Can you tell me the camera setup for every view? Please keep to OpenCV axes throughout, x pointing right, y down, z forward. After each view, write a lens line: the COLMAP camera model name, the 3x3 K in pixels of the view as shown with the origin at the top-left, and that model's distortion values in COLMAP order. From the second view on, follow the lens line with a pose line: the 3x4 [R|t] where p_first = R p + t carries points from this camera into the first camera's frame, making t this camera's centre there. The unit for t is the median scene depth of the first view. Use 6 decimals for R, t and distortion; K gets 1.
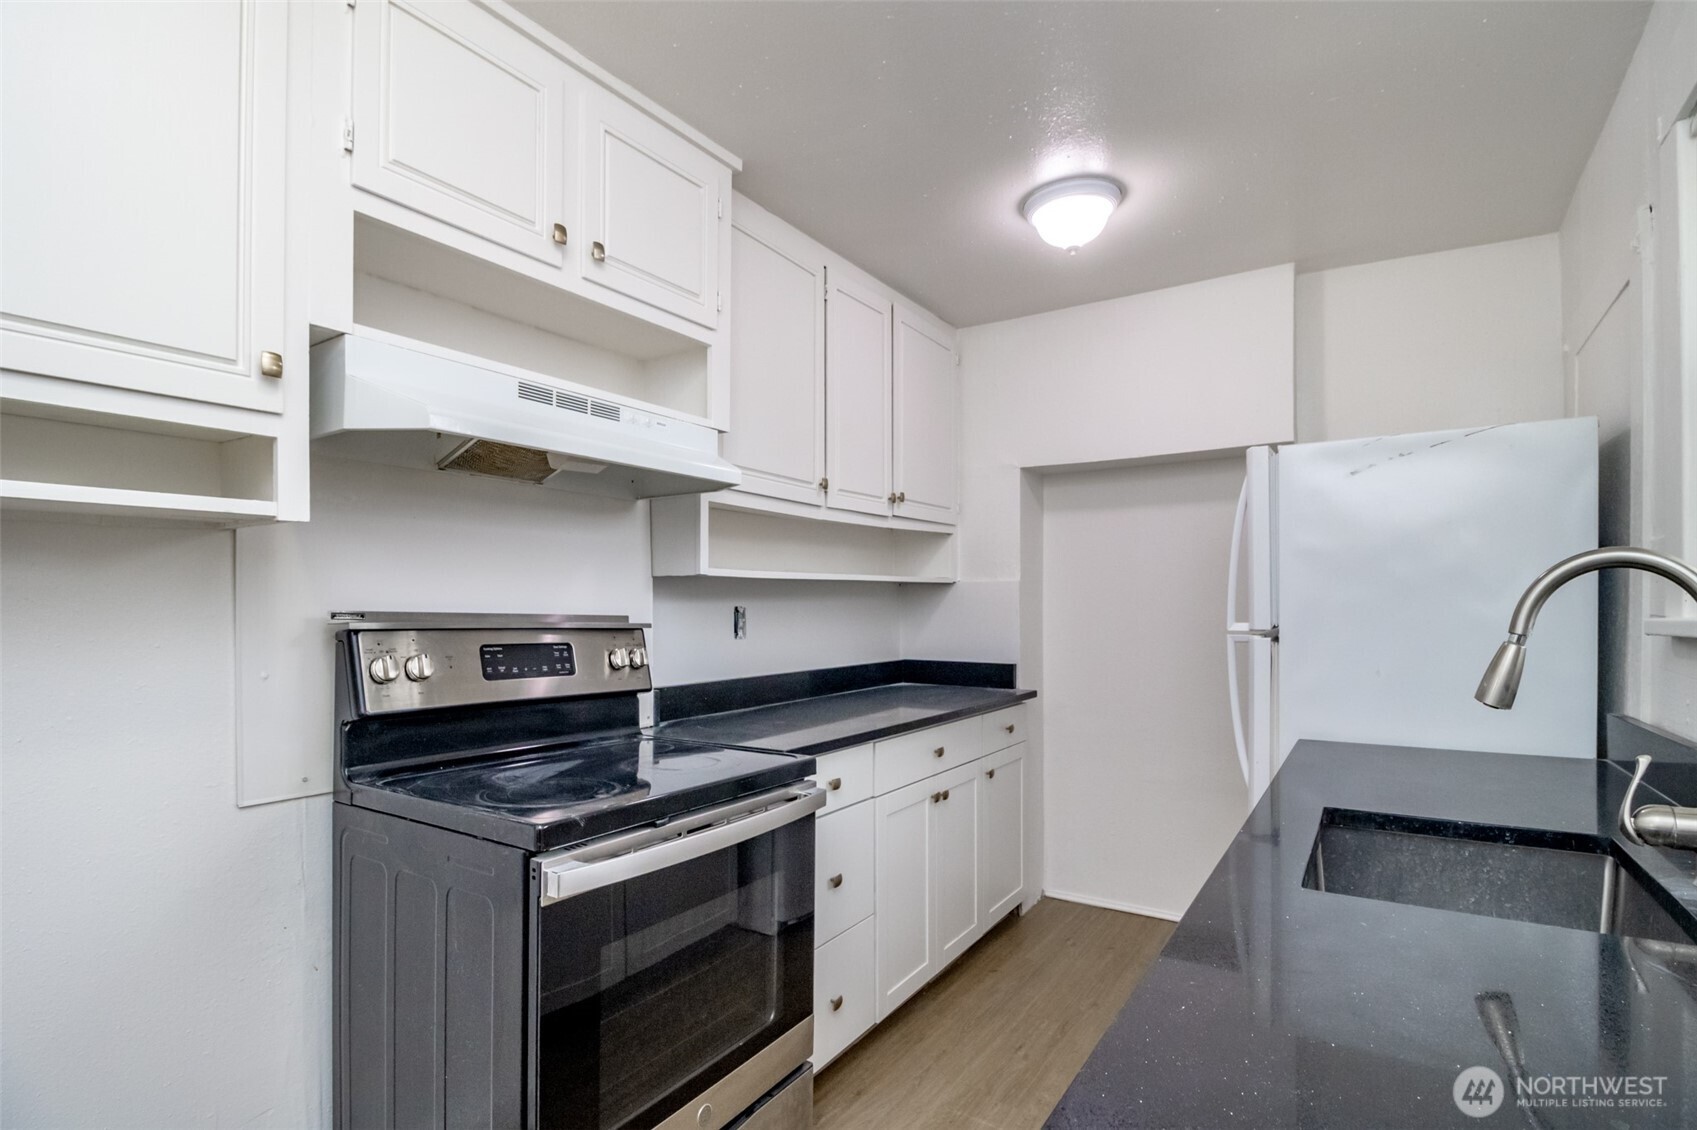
lens RADIAL K [[811.7, 0, 825.9], [0, 811.7, 607.4], [0, 0, 1]] dist [-0.006593, -0.002066]
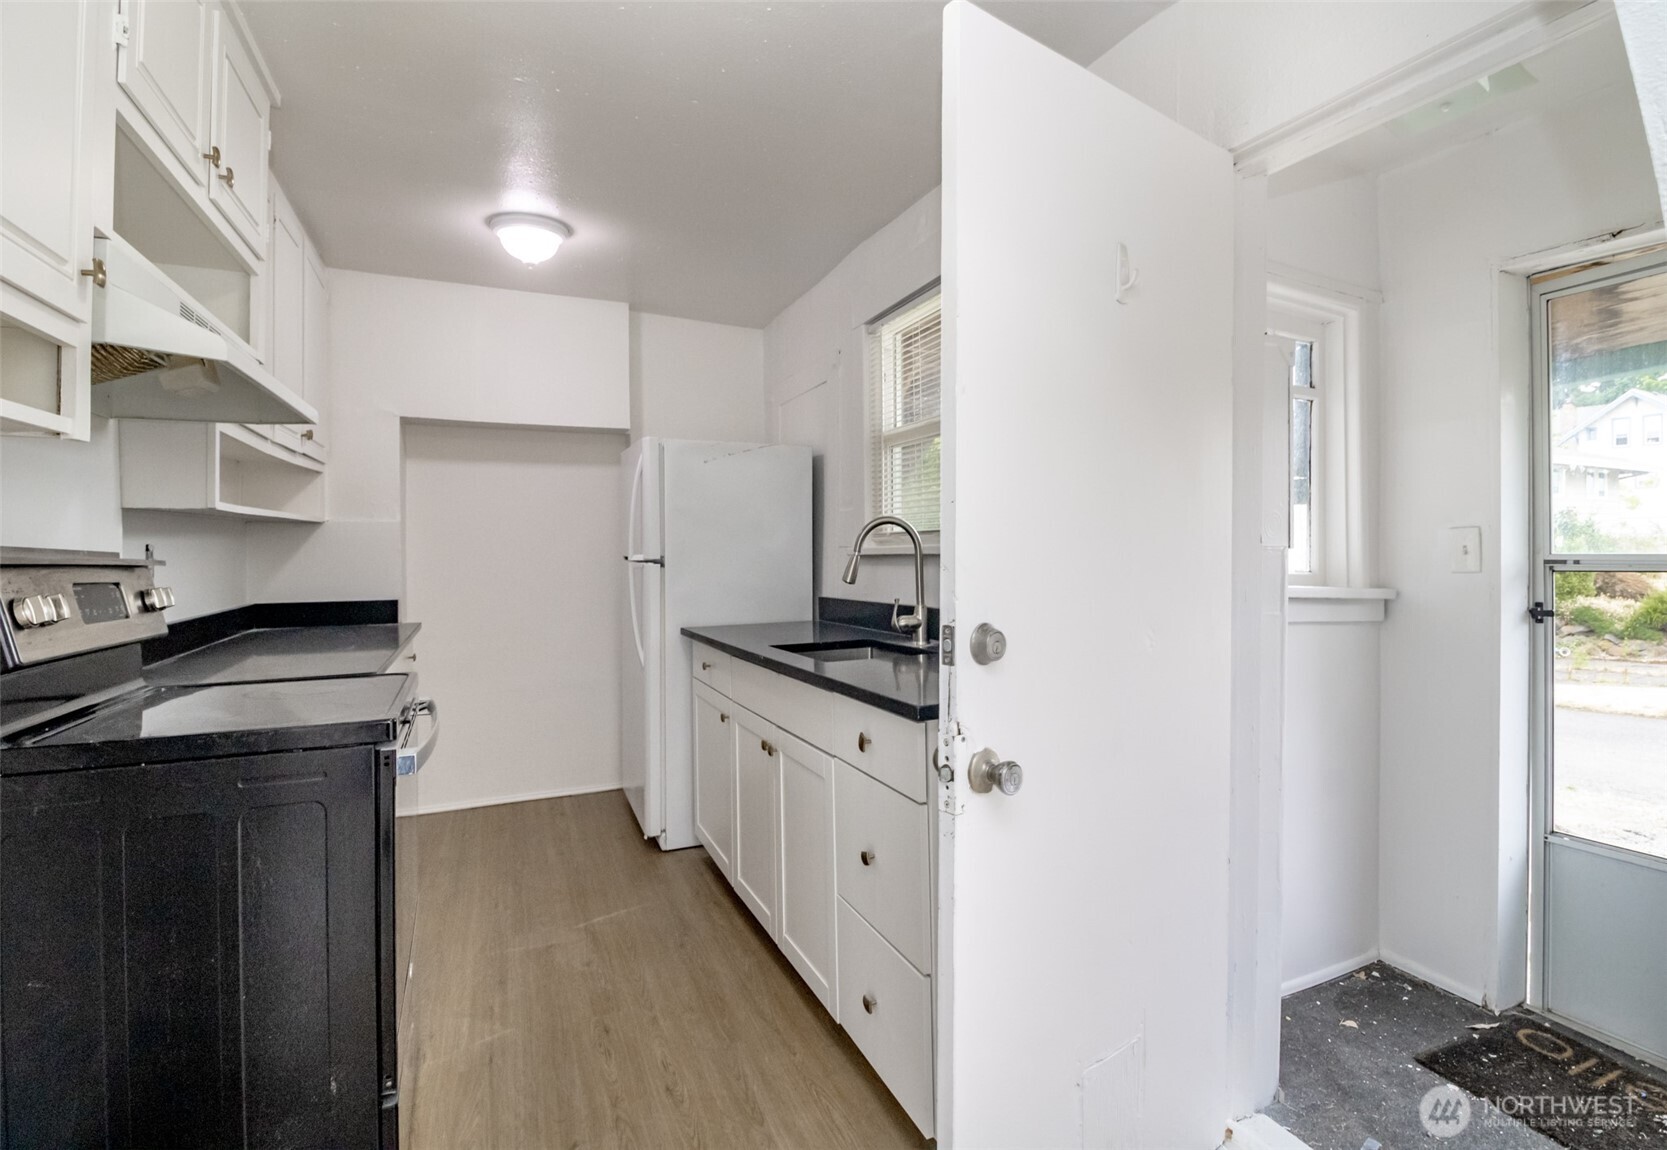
lens RADIAL K [[826.5, 0, 843.5], [0, 826.5, 548.6], [0, 0, 1]] dist [-0.001857, -0.001559]
pose [[0.541427, -0.003183, 0.840742, -0.552970], [0.007767, 0.999969, -0.001215, 0.012824], [-0.840712, 0.007188, 0.541435, -0.123101]]
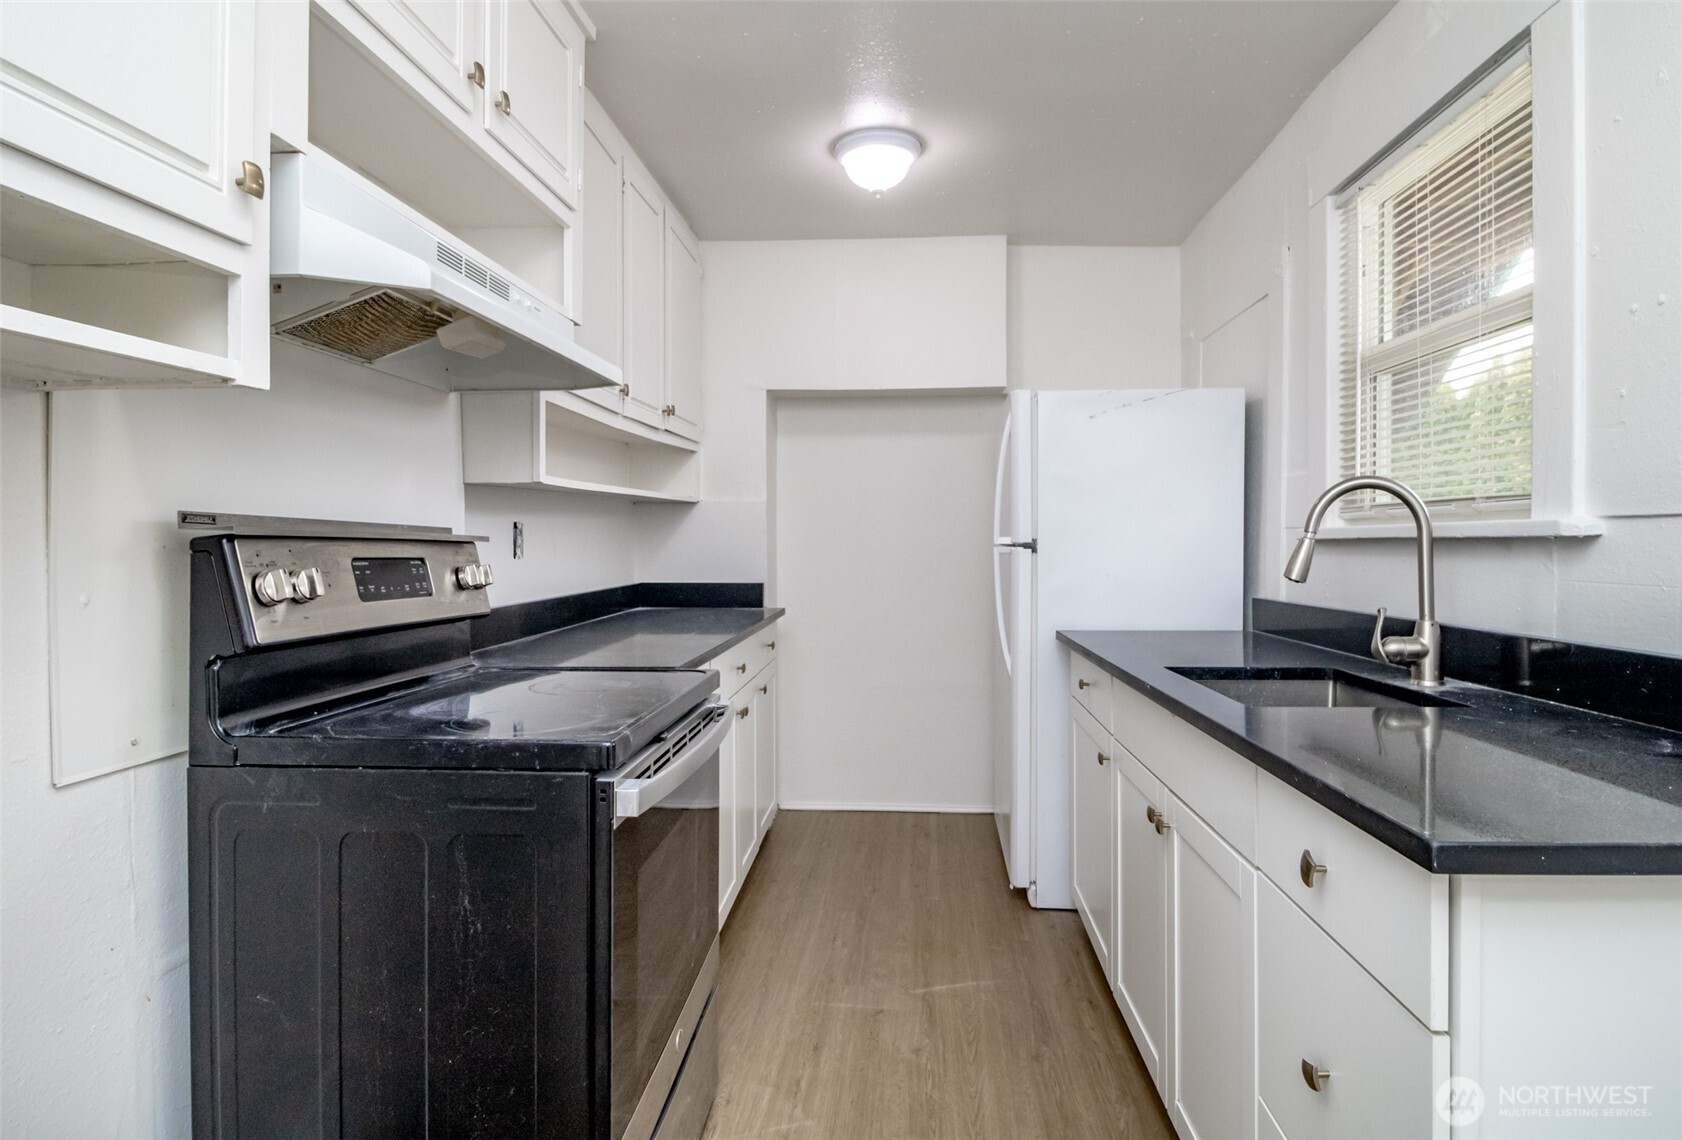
lens RADIAL K [[871.2, 0, 837.2], [0, 871.2, 546.0], [0, 0, 1]] dist [0.001663, -0.003535]
pose [[0.874146, -0.005133, 0.485637, -0.327162], [0.000470, 0.999953, 0.009722, 0.020014], [-0.485664, -0.008271, 0.874107, 0.006324]]
